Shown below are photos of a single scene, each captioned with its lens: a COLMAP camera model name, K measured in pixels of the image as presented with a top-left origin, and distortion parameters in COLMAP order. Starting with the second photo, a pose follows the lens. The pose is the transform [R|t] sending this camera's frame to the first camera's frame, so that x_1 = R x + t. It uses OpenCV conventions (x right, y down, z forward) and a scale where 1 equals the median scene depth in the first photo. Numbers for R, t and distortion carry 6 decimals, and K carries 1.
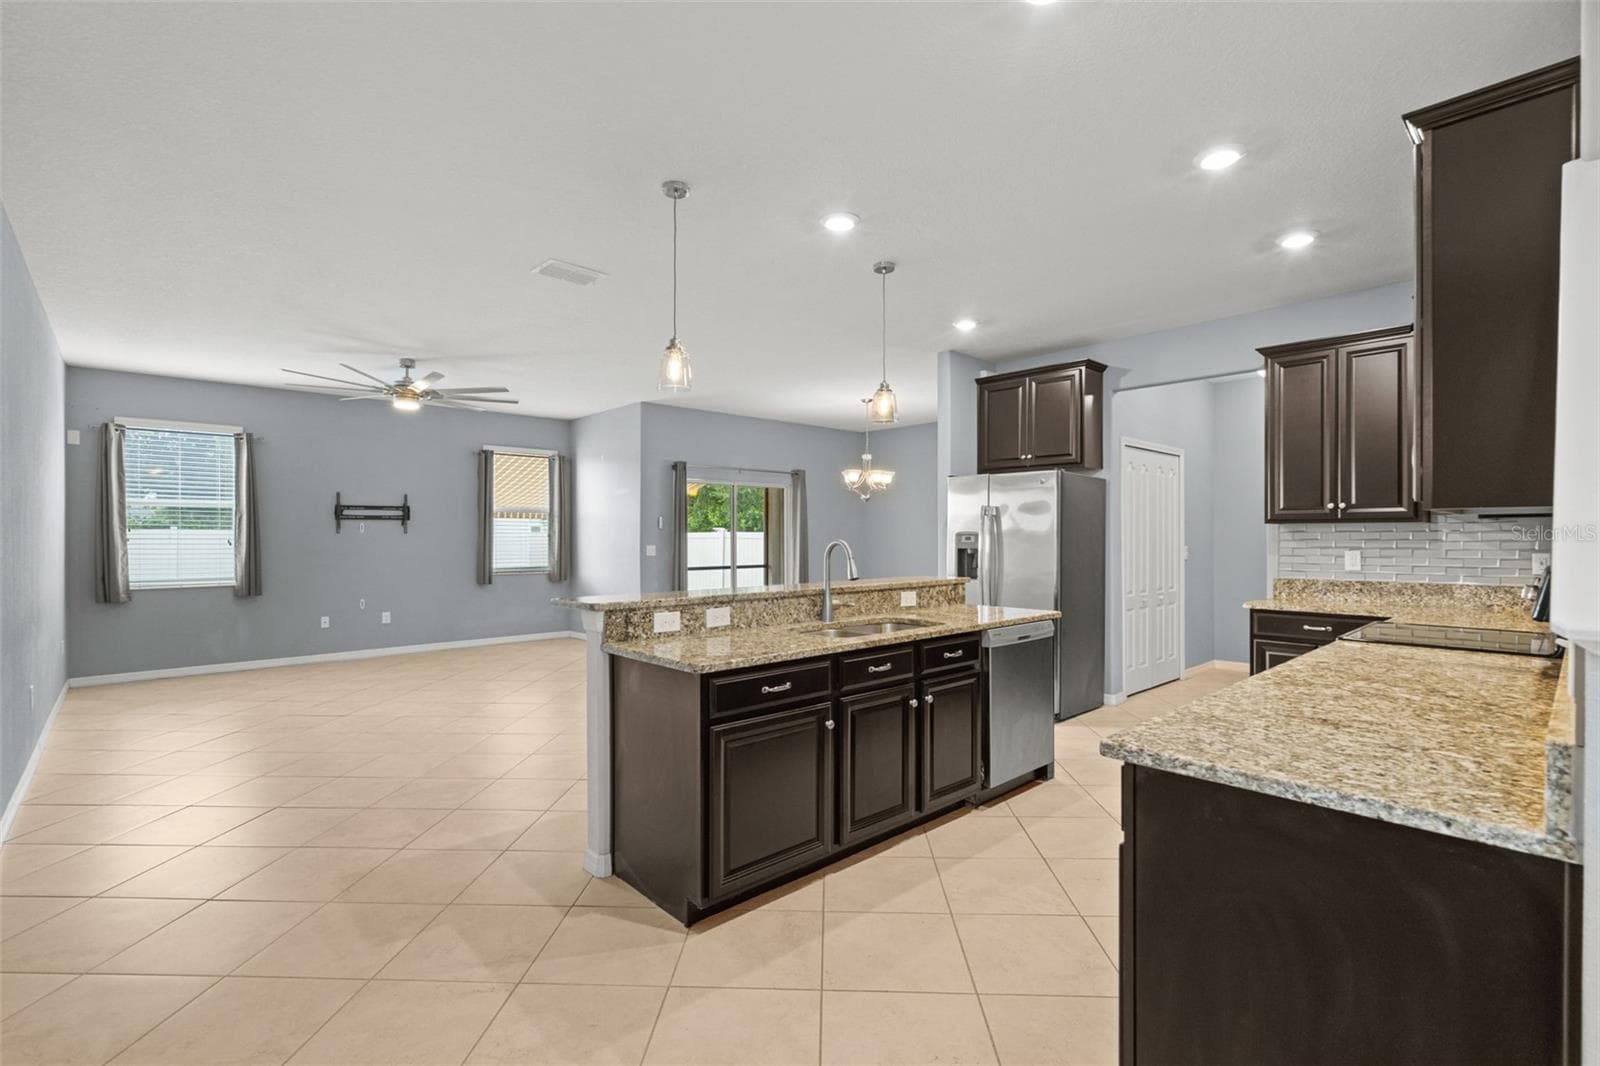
lens RADIAL K [[724.9, 0, 801.3], [0, 724.9, 538.9], [0, 0, 1]] dist [-0.001177, 0.000390]
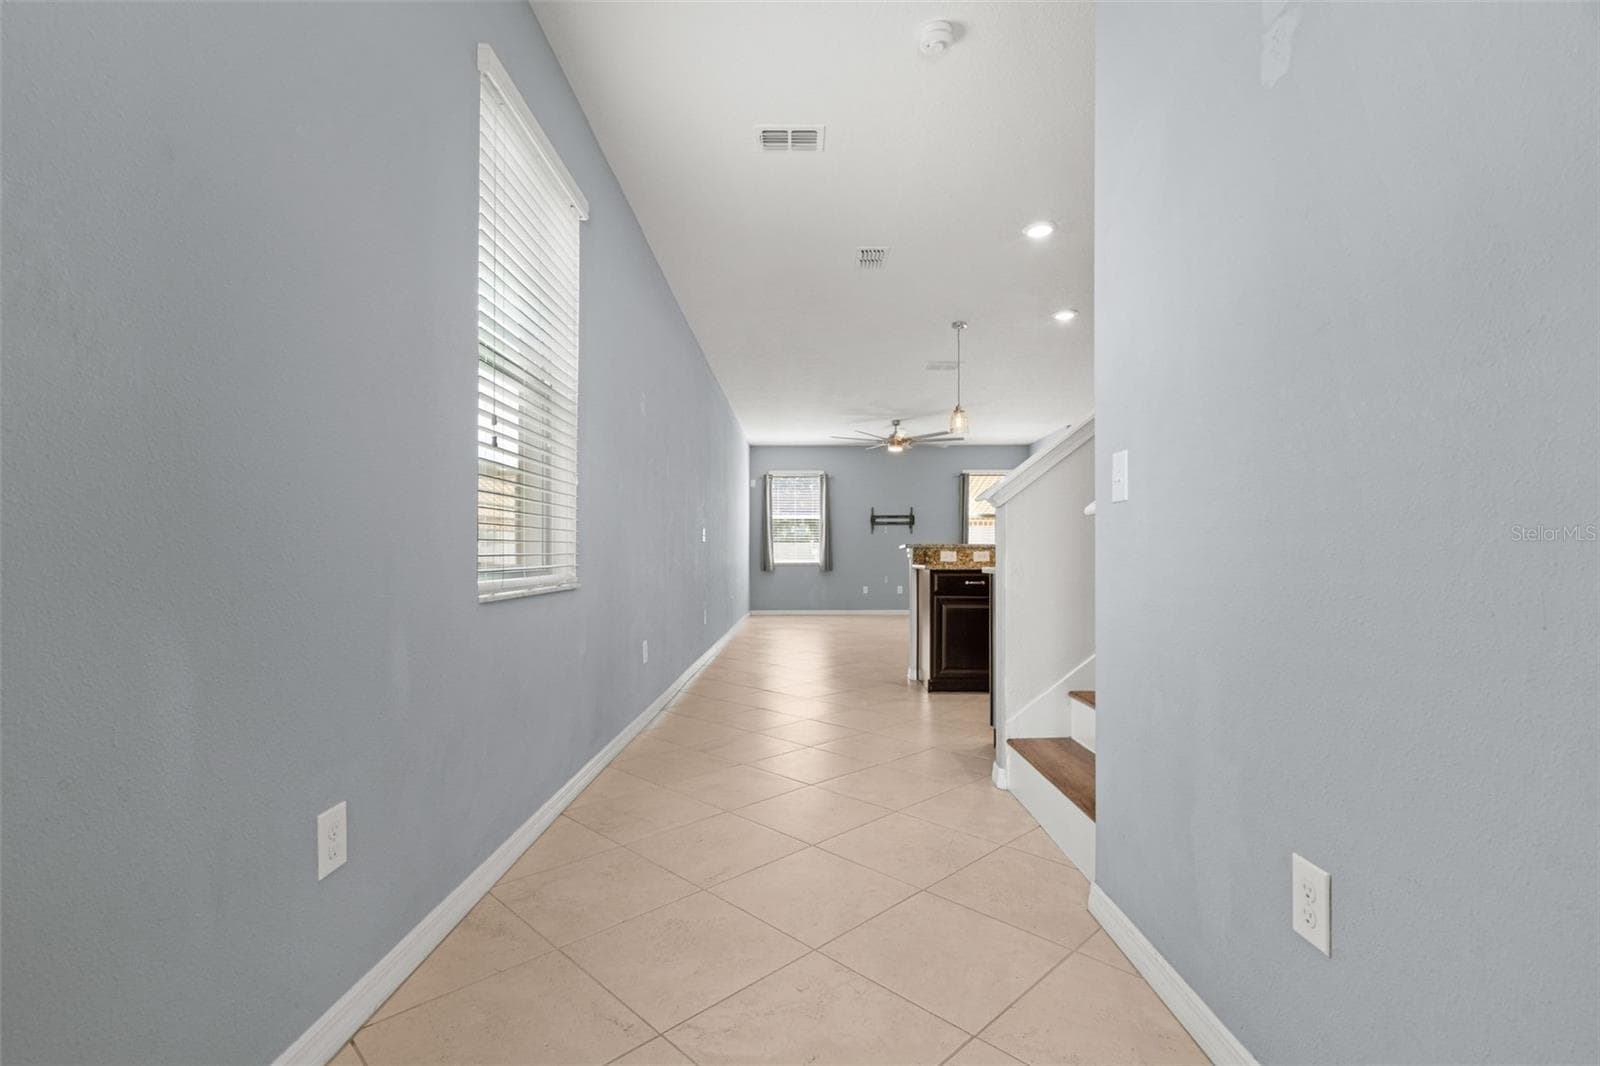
lens RADIAL K [[724.9, 0, 801.3], [0, 724.9, 538.9], [0, 0, 1]] dist [-0.001177, 0.000390]
pose [[0.730229, -0.016108, -0.683013, 0.347236], [-0.003533, 0.999620, -0.027353, 0.051514], [0.683193, 0.022387, 0.729894, -0.269425]]
